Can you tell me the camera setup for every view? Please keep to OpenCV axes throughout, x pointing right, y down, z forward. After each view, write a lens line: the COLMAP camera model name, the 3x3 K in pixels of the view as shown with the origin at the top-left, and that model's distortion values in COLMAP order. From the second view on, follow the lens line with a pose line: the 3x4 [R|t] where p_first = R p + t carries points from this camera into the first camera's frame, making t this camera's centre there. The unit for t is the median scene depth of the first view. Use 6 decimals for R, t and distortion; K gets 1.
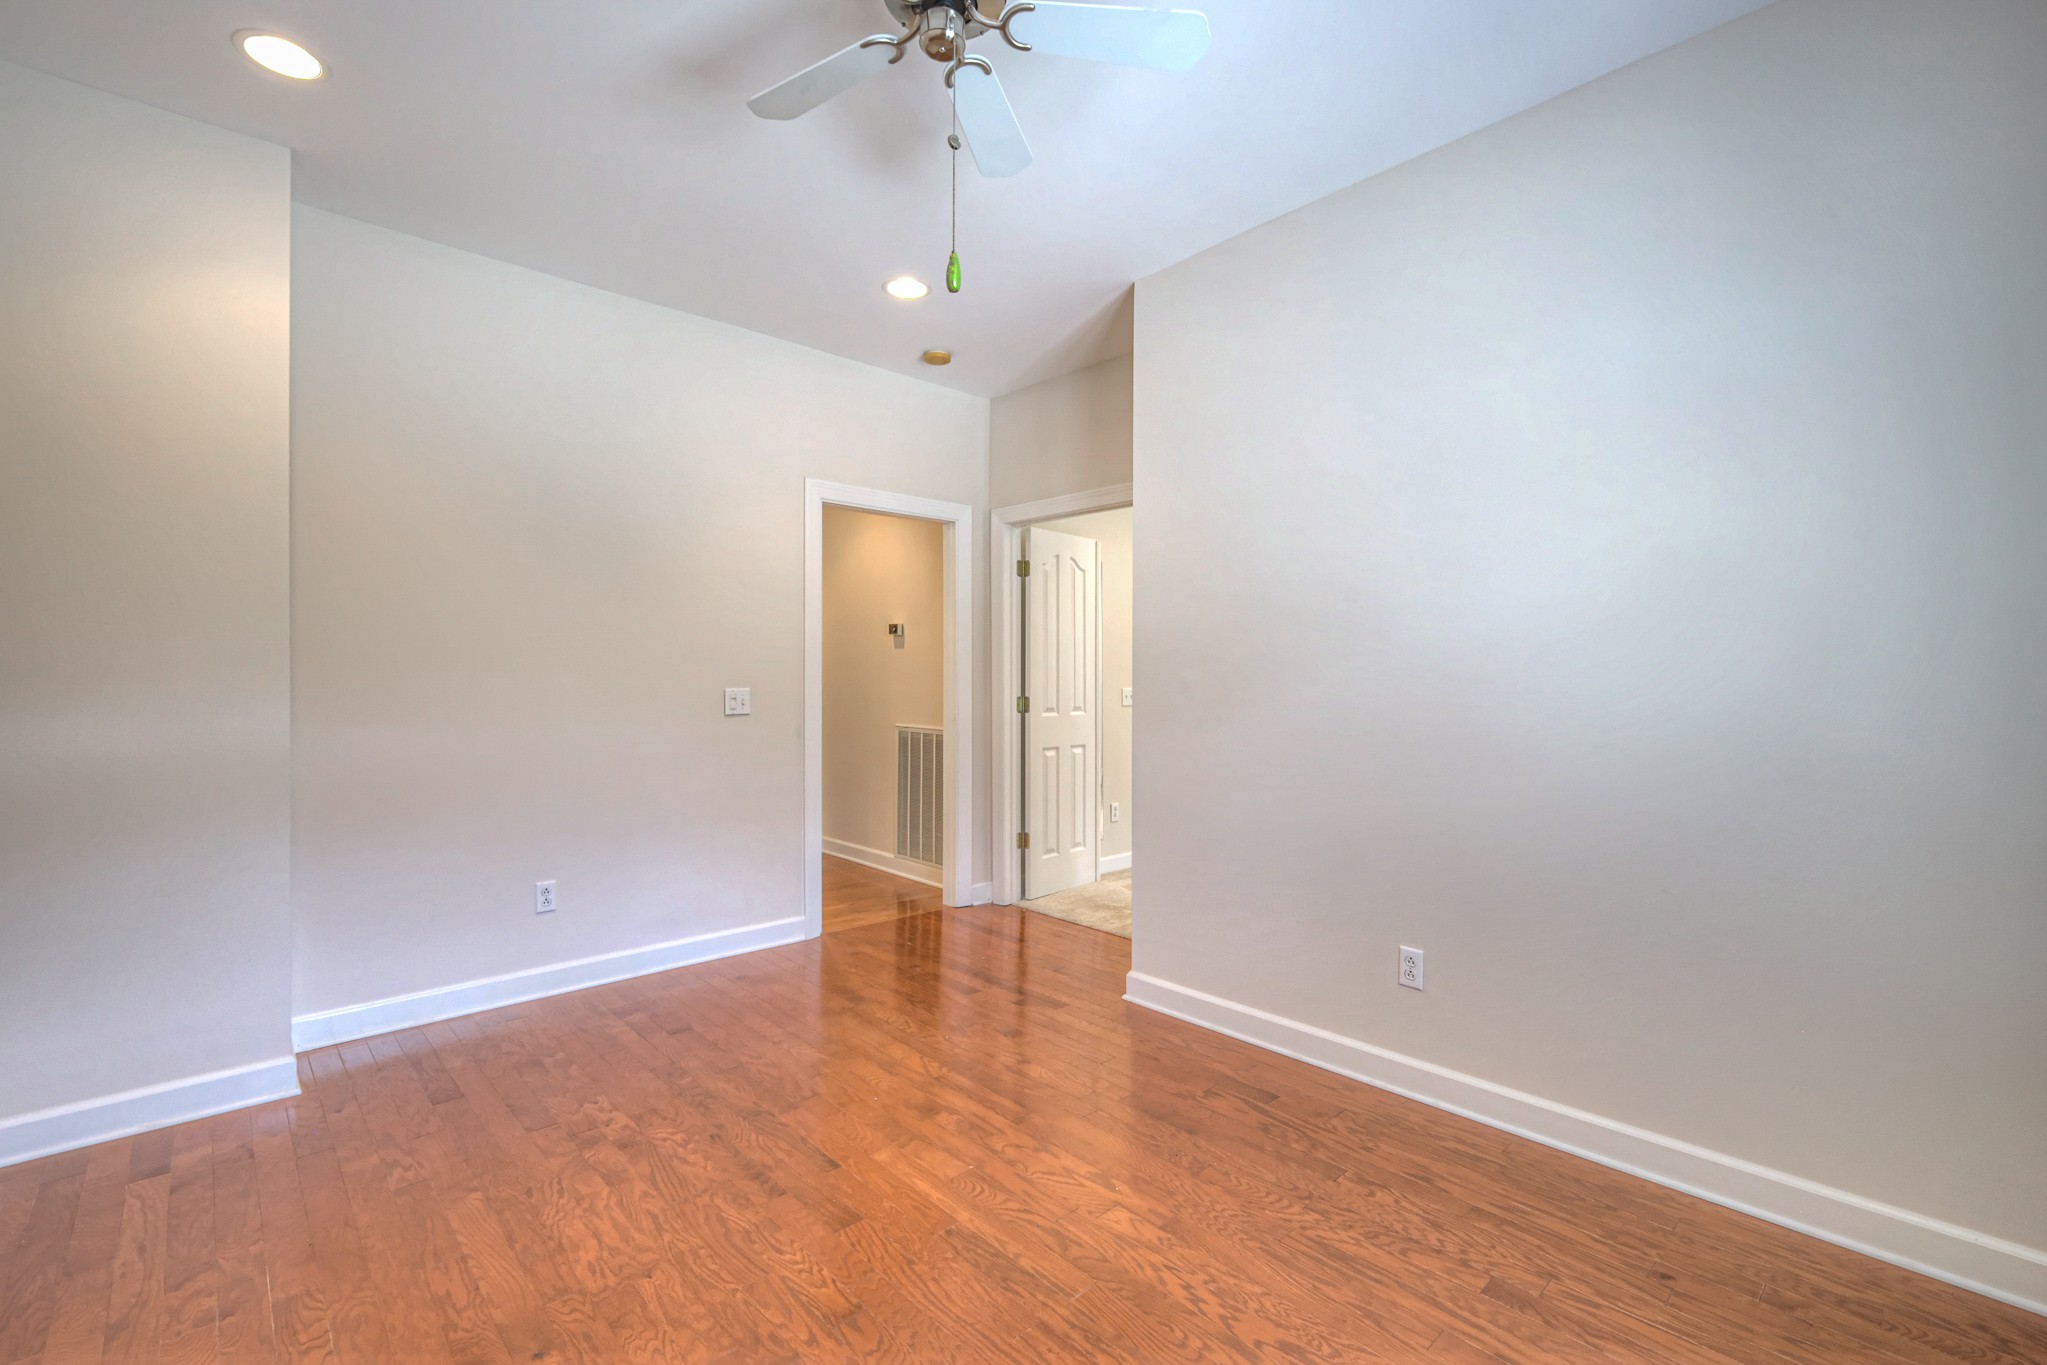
lens RADIAL K [[890.3, 0, 1024.3], [0, 890.3, 677.9], [0, 0, 1]] dist [0.003323, -0.000345]
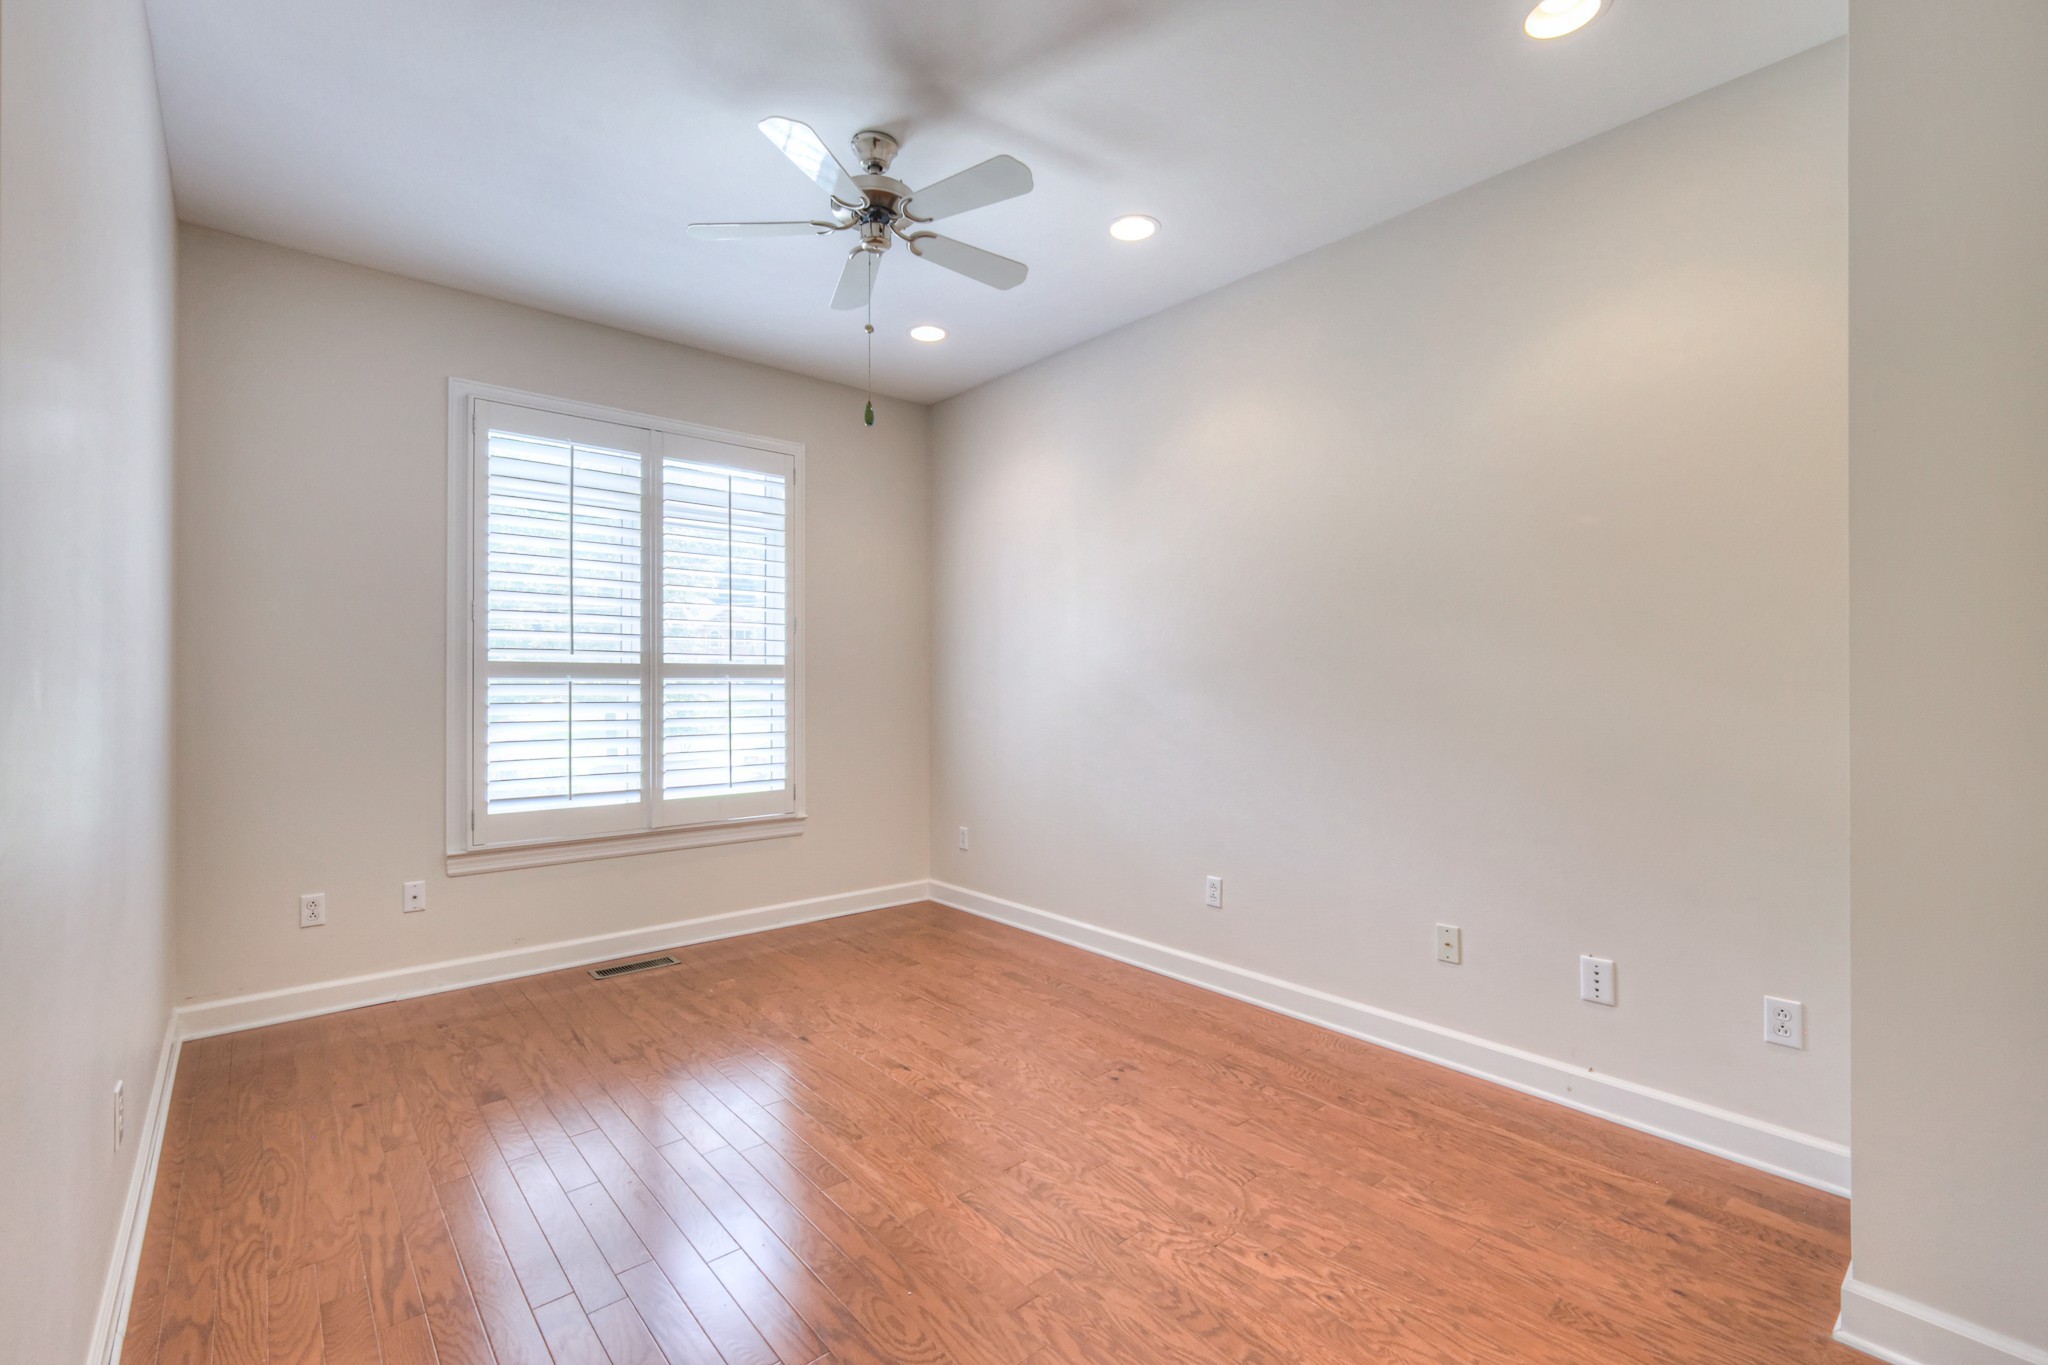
lens RADIAL K [[876.2, 0, 1023.5], [0, 876.2, 679.0], [0, 0, 1]] dist [0.000540, -0.000272]
pose [[-0.999455, -0.001268, 0.032994, -0.323506], [-0.001282, 0.999999, -0.000401, 0.000694], [-0.032993, -0.000443, -0.999455, 2.037144]]
